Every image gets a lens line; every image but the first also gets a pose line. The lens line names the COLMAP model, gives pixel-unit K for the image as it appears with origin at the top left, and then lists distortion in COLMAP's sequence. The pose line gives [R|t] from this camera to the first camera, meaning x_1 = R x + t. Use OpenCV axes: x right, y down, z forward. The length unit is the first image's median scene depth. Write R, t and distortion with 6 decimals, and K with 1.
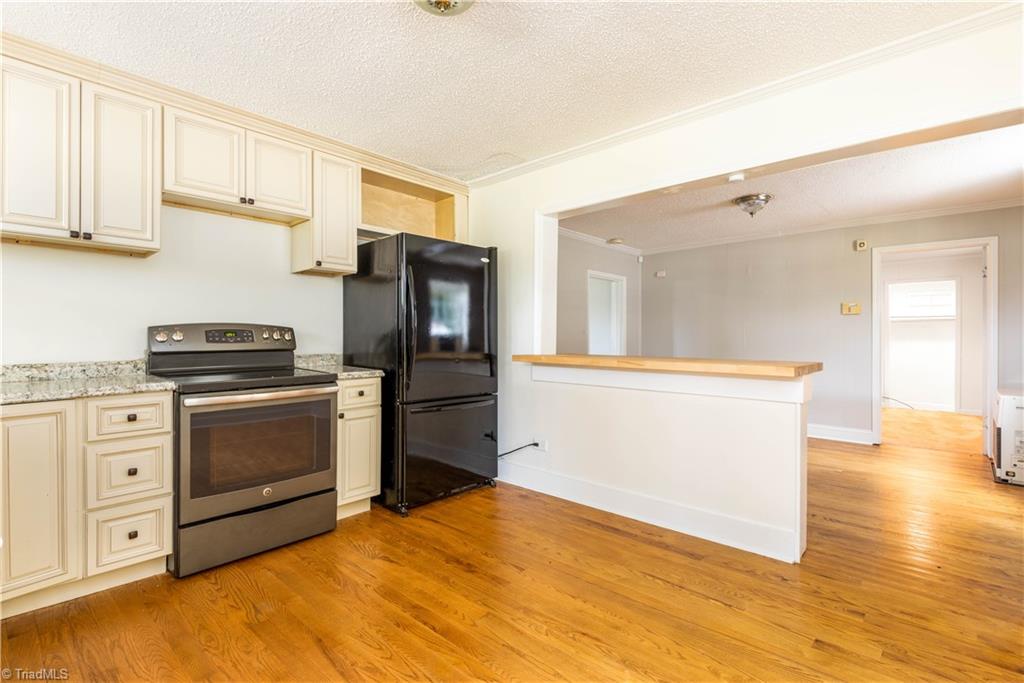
lens RADIAL K [[478.4, 0, 517.4], [0, 478.4, 338.6], [0, 0, 1]] dist [0.003629, -0.000116]
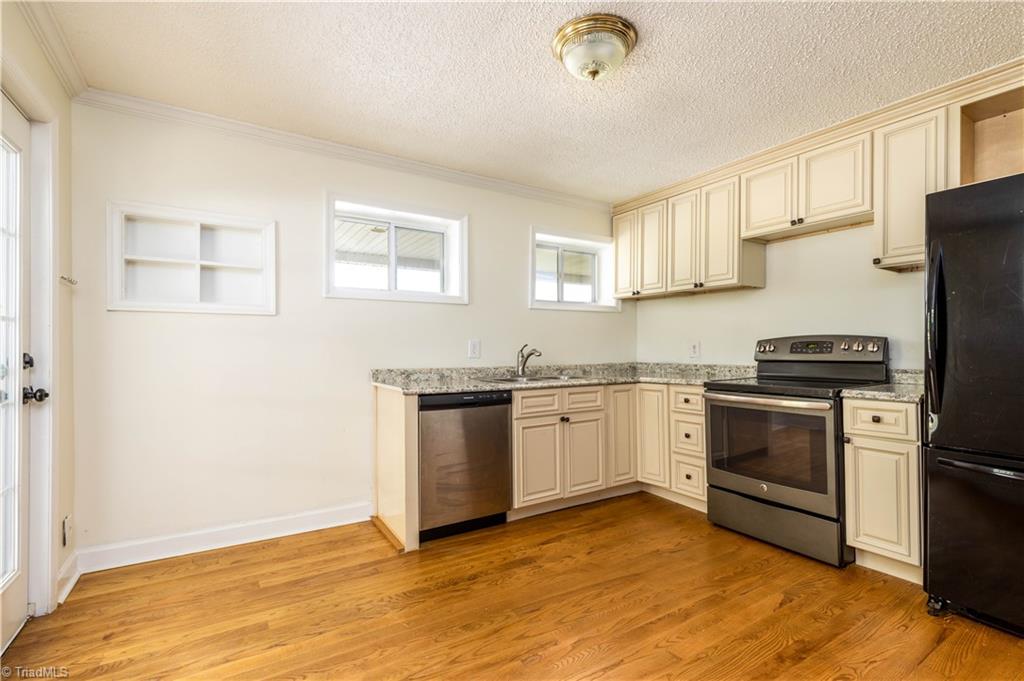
lens RADIAL K [[478.4, 0, 520.8], [0, 478.4, 346.8], [0, 0, 1]] dist [0.003629, -0.000116]
pose [[-0.271810, -0.004765, -0.962339, 0.666878], [-0.002209, 0.999988, -0.004328, -0.000486], [0.962349, 0.000950, -0.271817, 0.726220]]
